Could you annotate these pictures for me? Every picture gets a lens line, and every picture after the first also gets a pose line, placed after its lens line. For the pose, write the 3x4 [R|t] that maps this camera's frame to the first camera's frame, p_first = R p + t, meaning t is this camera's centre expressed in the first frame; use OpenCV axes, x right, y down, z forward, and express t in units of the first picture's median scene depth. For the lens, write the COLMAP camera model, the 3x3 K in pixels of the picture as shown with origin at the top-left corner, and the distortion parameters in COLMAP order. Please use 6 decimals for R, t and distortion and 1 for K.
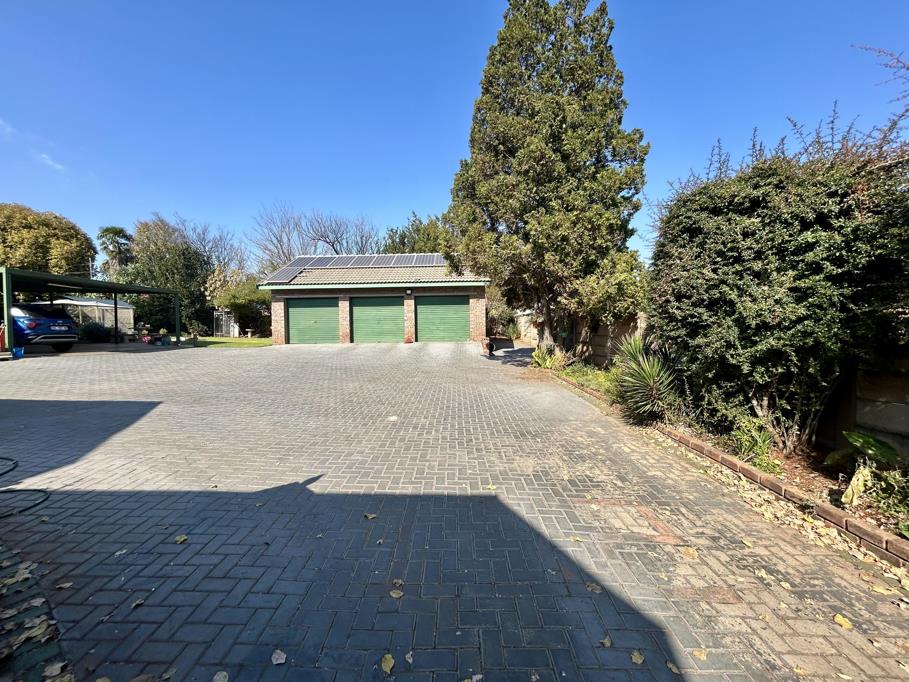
lens RADIAL K [[365.2, 0, 450.8], [0, 365.2, 337.6], [0, 0, 1]] dist [-0.000669, 0.000102]
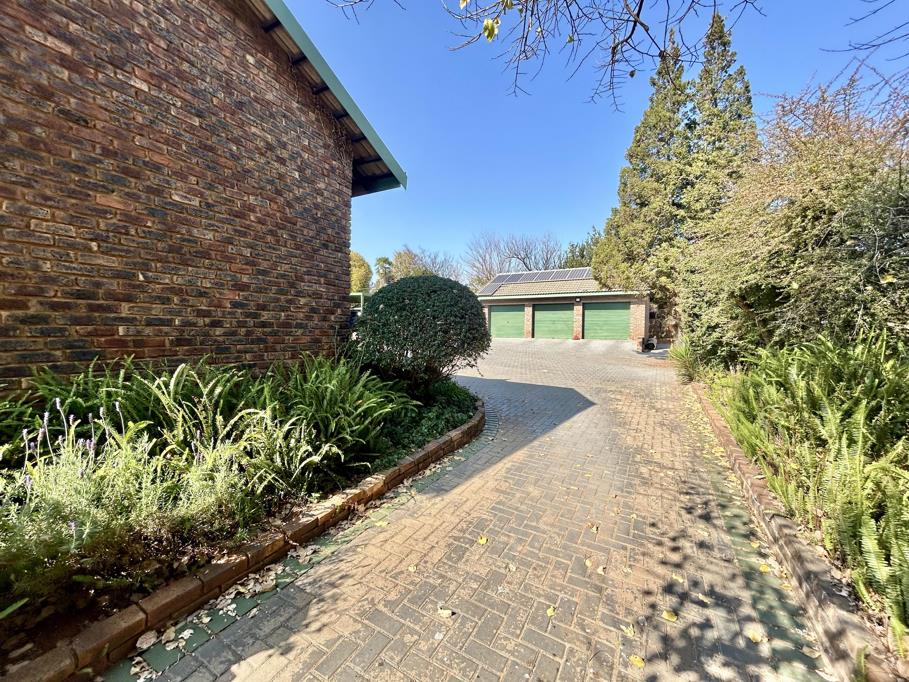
lens RADIAL K [[337.7, 0, 453.6], [0, 337.7, 338.6], [0, 0, 1]] dist [-0.000227, -0.000005]
pose [[0.871371, 0.038398, -0.489119, 0.081407], [-0.036515, 0.999243, 0.013393, 0.010035], [0.489263, 0.006190, 0.872114, -0.225548]]
